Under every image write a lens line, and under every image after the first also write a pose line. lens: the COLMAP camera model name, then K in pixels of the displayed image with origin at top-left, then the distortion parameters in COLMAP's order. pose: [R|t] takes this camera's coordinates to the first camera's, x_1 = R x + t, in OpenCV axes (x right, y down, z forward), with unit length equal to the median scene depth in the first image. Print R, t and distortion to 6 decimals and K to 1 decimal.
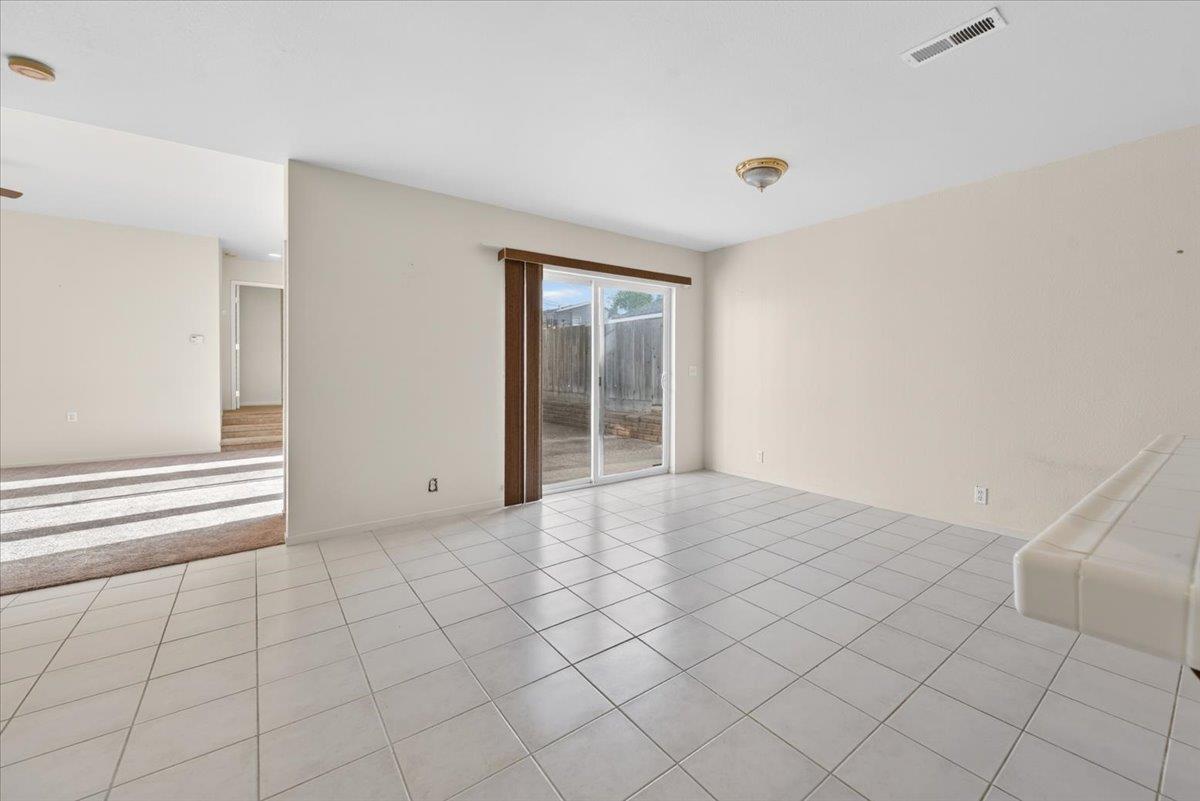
lens RADIAL K [[486.2, 0, 670.6], [0, 486.2, 372.2], [0, 0, 1]] dist [0.000231, -0.000149]
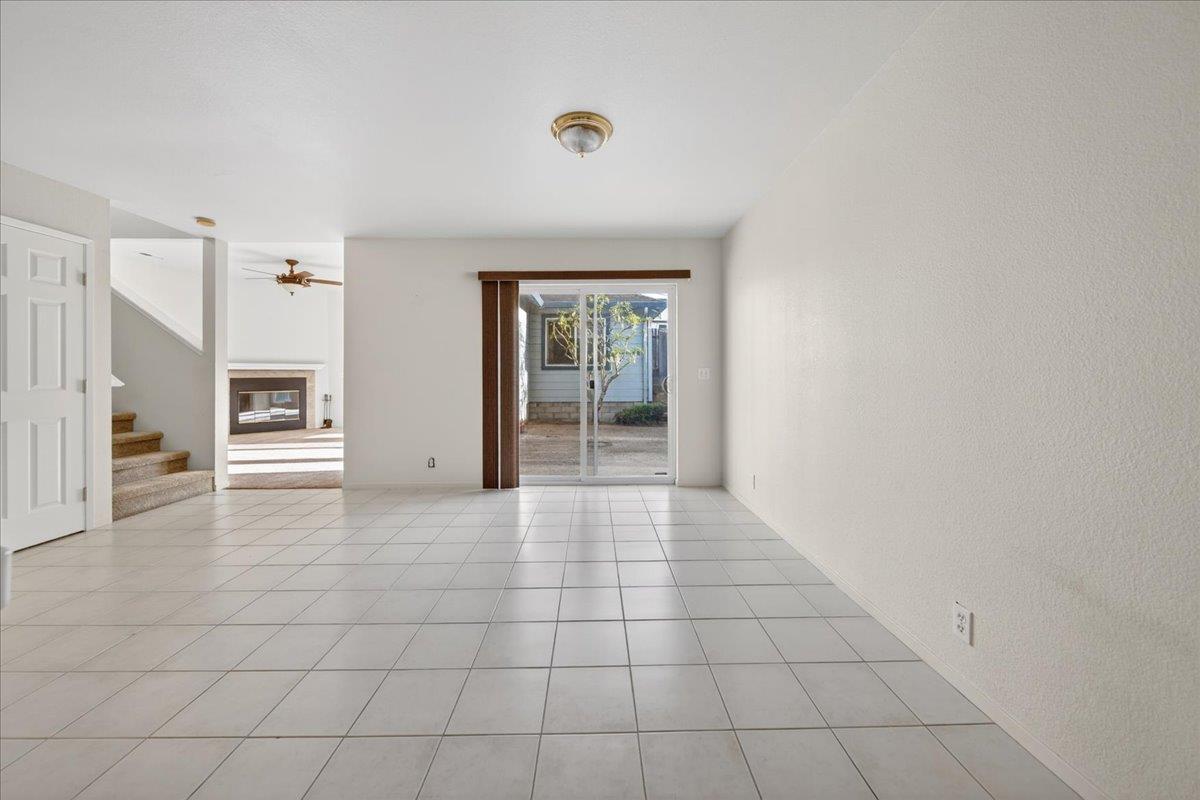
lens RADIAL K [[432.1, 0, 599.4], [0, 432.1, 373.6], [0, 0, 1]] dist [0.000346, -0.000397]
pose [[0.771881, -0.004119, -0.635753, 0.526064], [0.000536, 0.999983, -0.005828, 0.001674], [0.635767, 0.004158, 0.771870, 0.353020]]
